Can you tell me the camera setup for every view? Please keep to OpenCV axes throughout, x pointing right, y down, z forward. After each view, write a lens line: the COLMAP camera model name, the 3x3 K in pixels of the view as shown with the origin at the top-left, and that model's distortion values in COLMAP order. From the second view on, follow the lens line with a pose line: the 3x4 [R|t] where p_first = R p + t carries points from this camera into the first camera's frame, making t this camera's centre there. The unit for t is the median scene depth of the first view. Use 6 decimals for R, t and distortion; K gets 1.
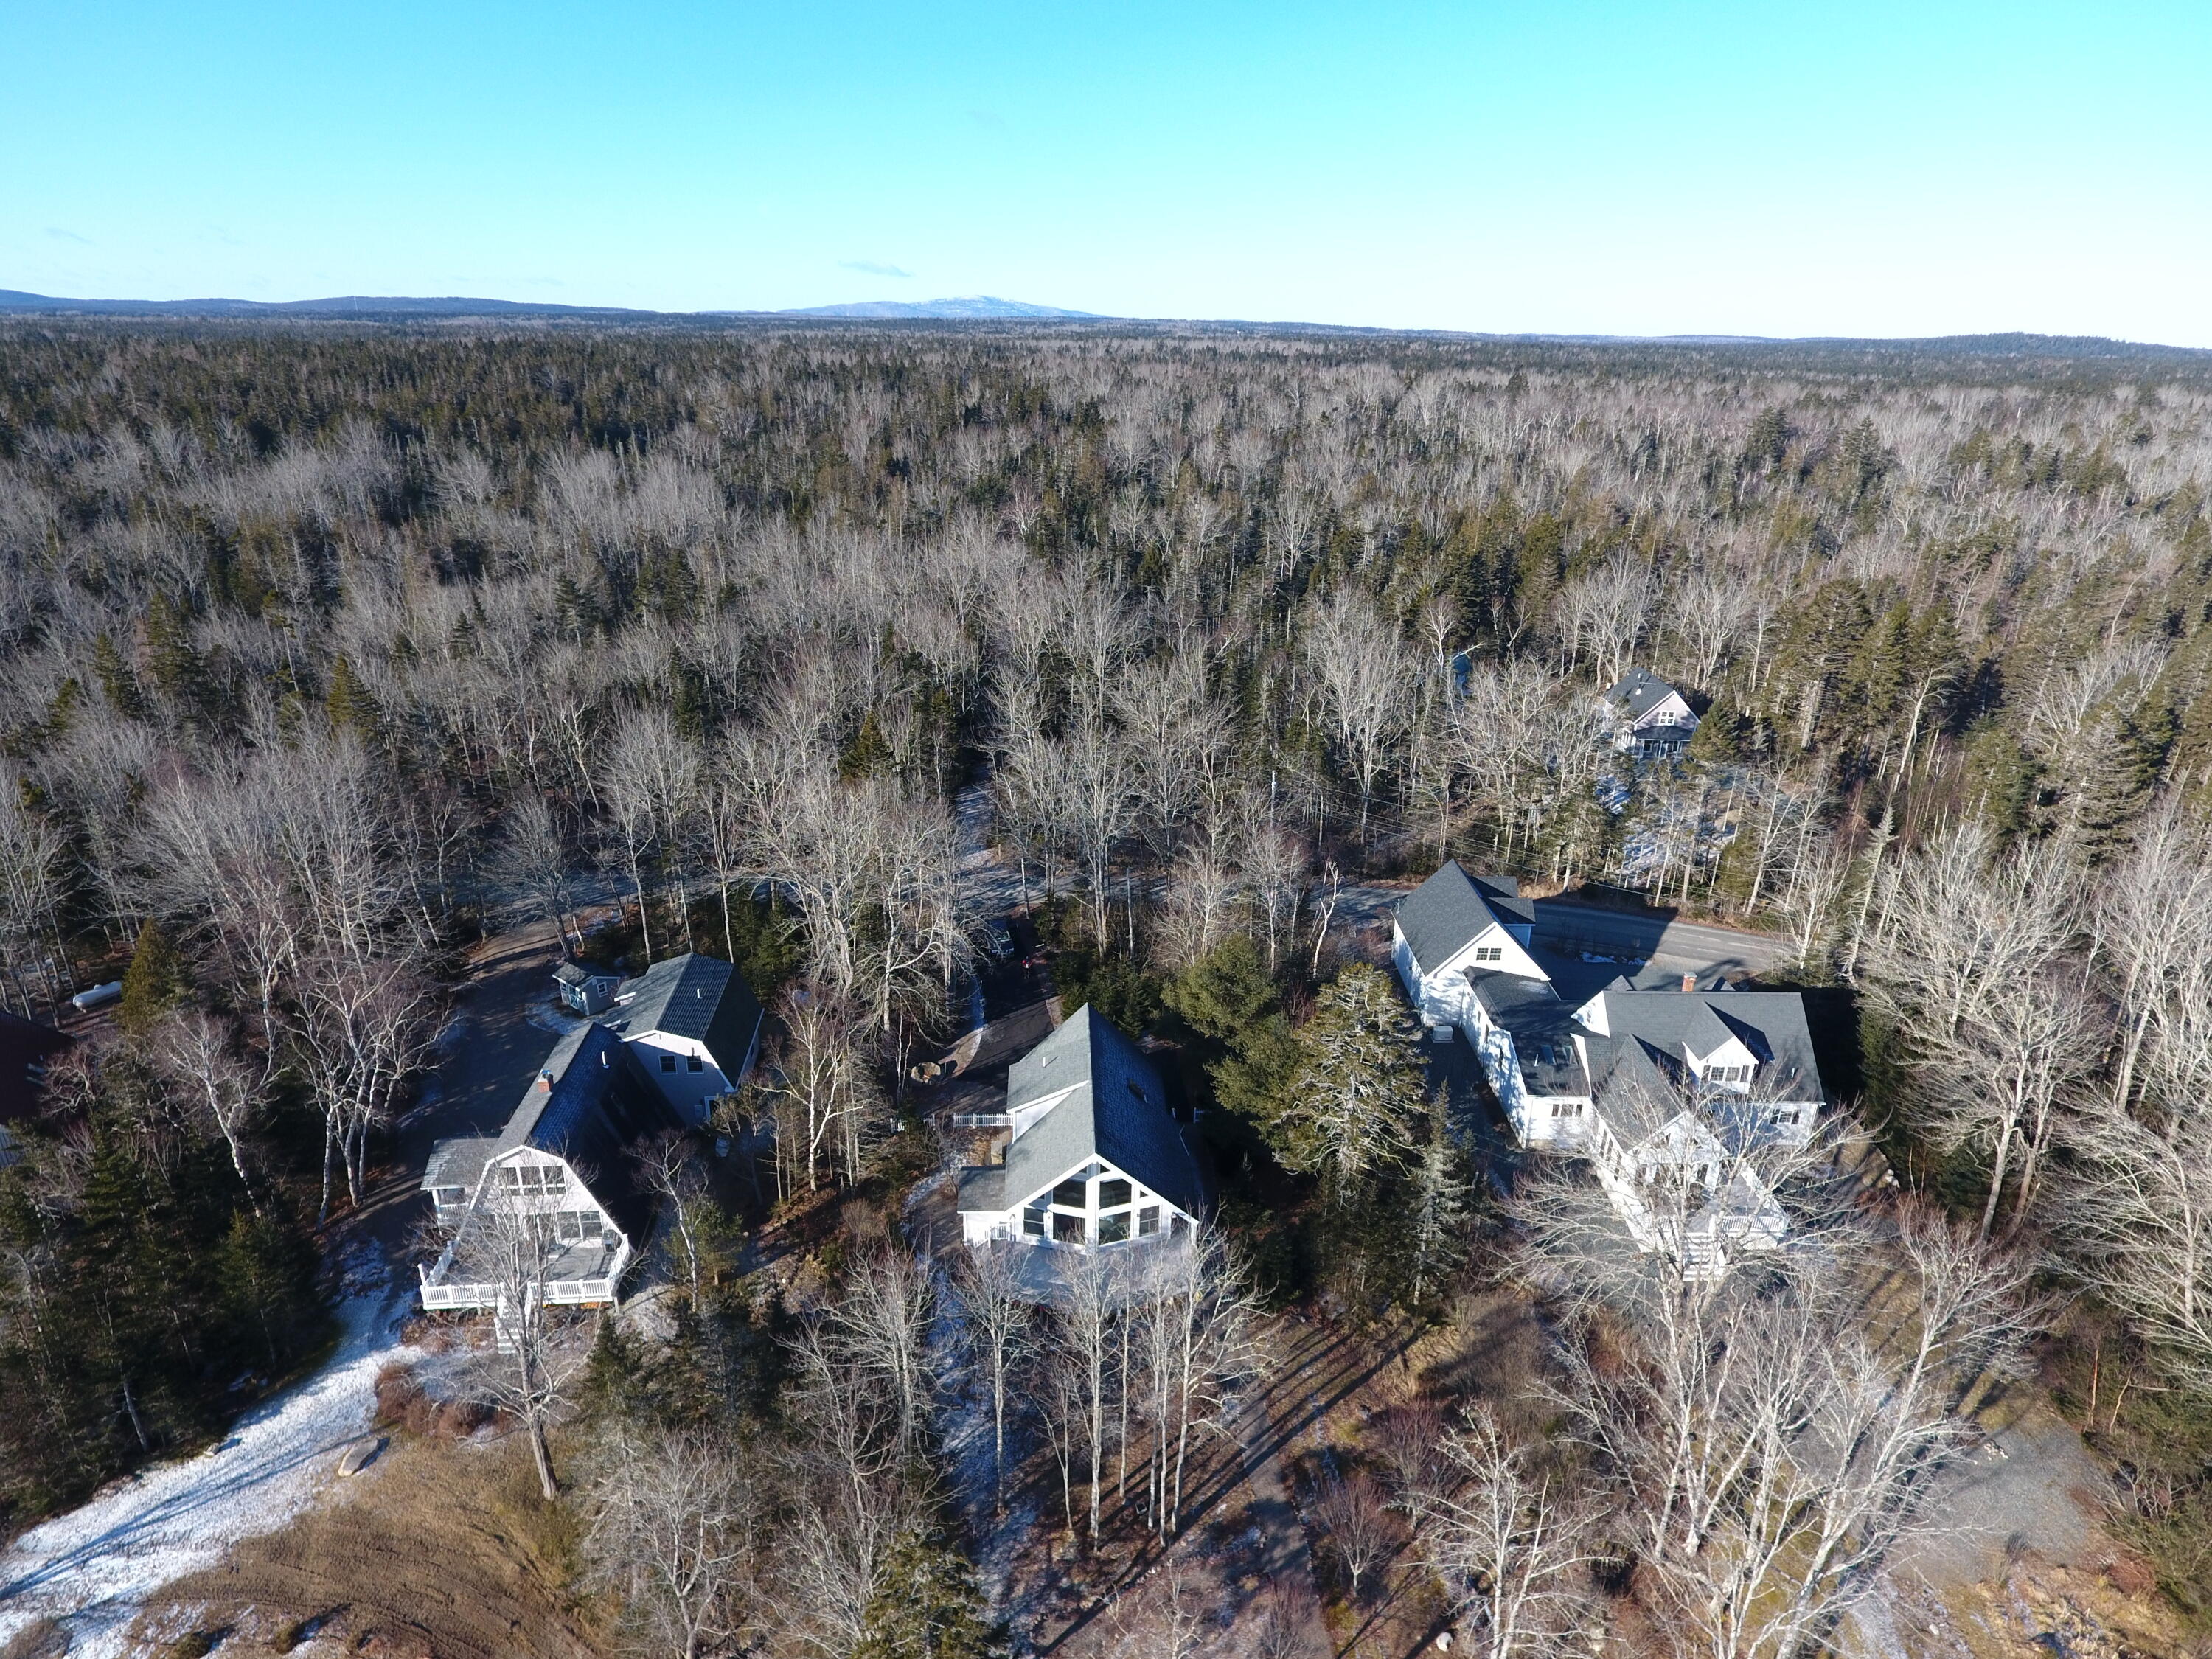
lens RADIAL K [[1307.5, 0, 1106.0], [0, 1307.5, 829.5], [0, 0, 1]] dist [-0.000061, 0.000817]
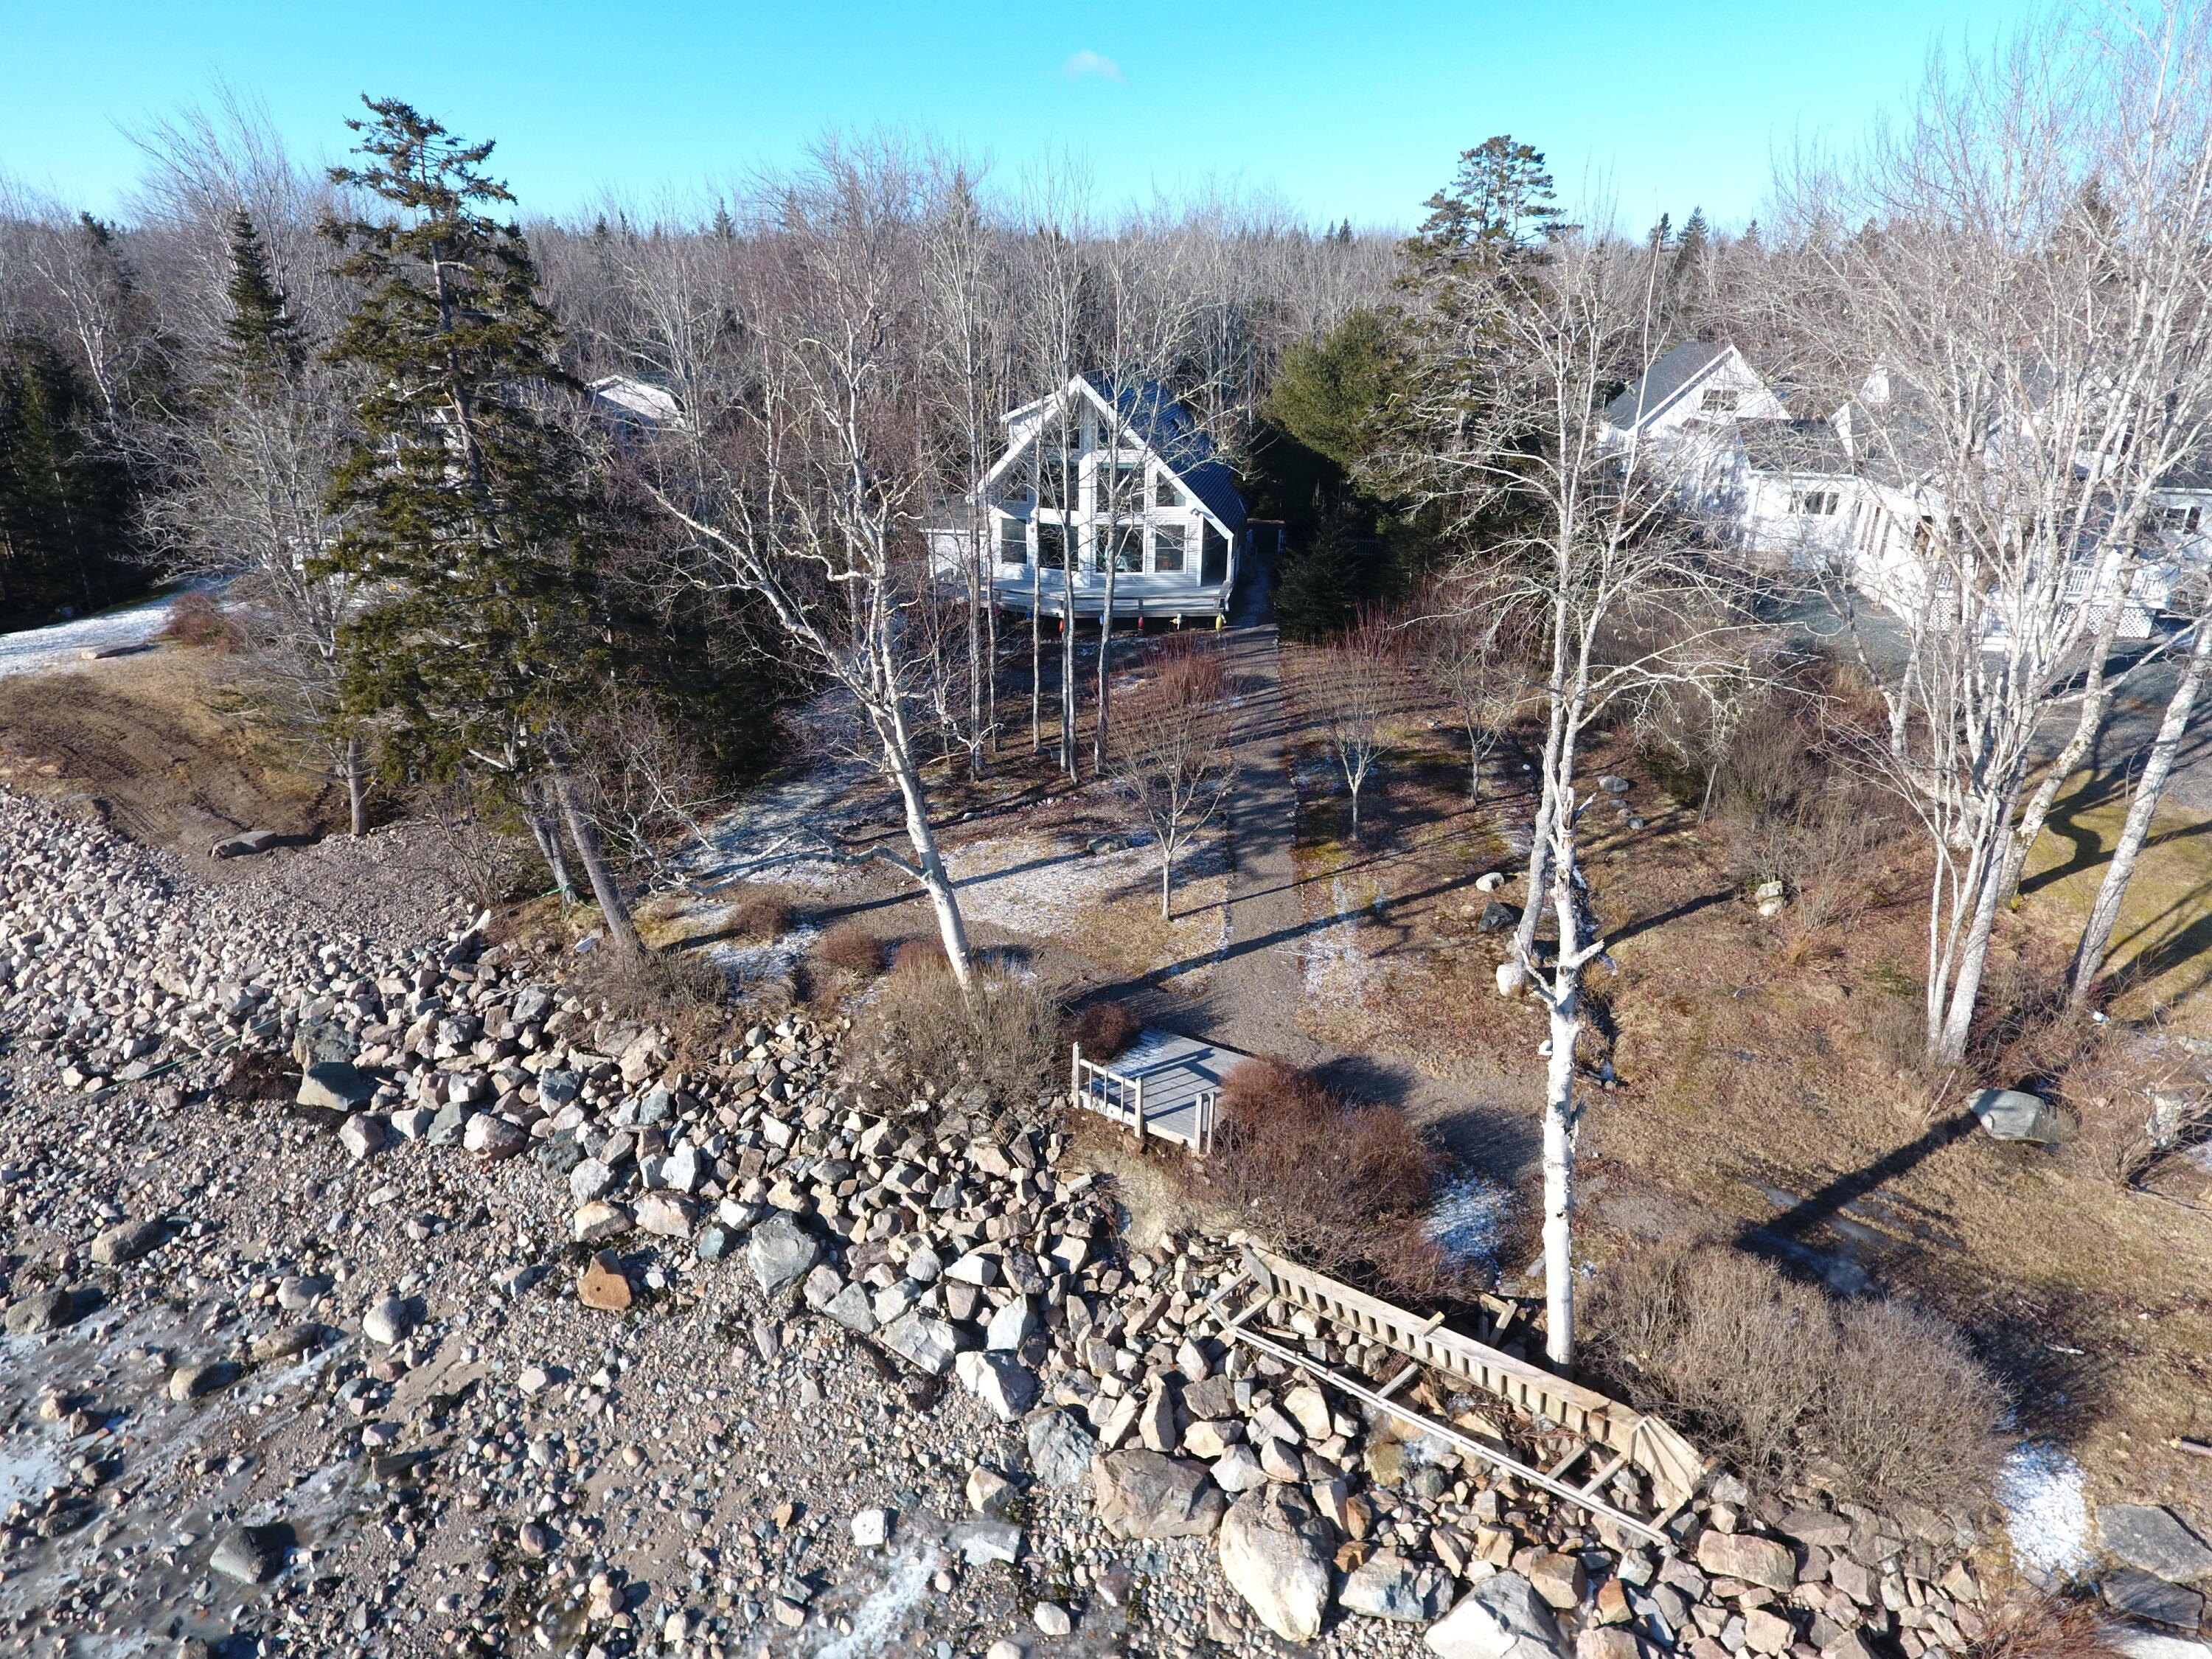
lens RADIAL K [[1302.8, 0, 1113.1], [0, 1302.8, 845.5], [0, 0, 1]] dist [0.000297, 0.000395]
pose [[0.978545, 0.090485, -0.185100, 0.144692], [-0.090354, 0.995868, 0.009160, 0.440939], [0.185164, 0.007761, 0.982677, 0.280533]]
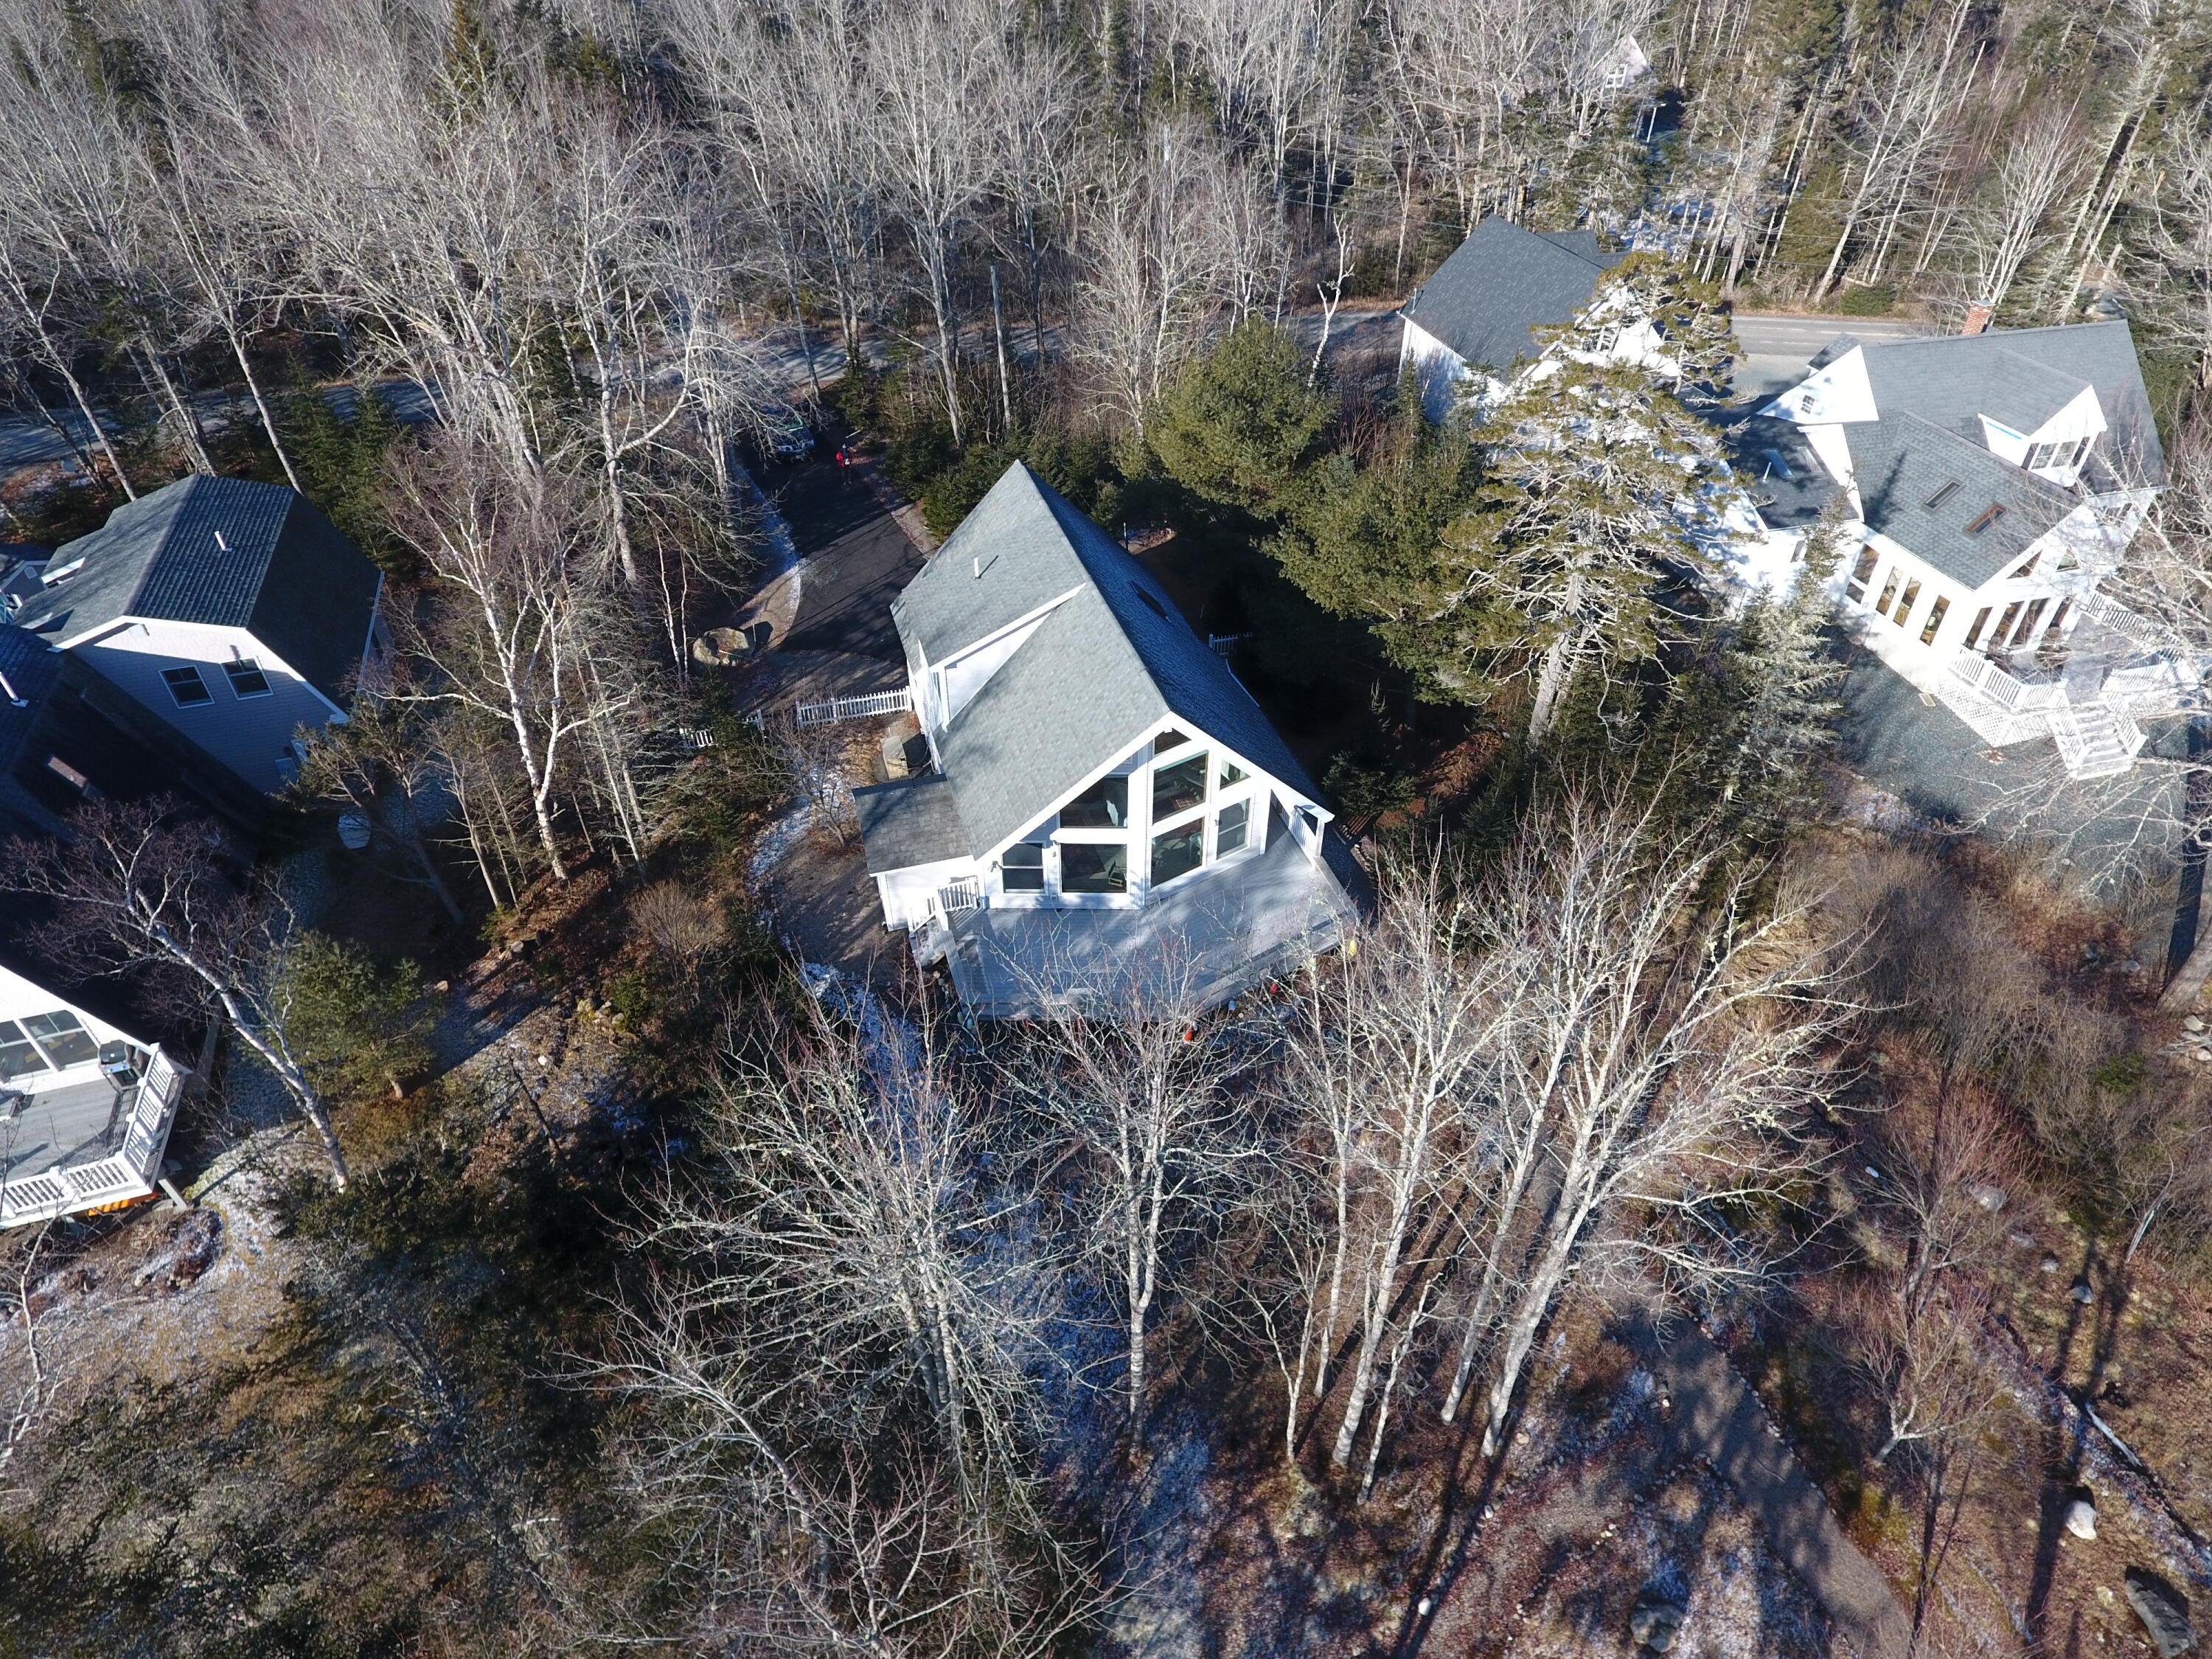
lens RADIAL K [[1302.8, 0, 1113.1], [0, 1302.8, 845.5], [0, 0, 1]] dist [0.000297, 0.000395]
pose [[0.969284, -0.165613, 0.181829, -0.108345], [0.102203, 0.943674, 0.314697, 0.128682], [-0.223705, -0.286447, 0.931614, 0.495873]]
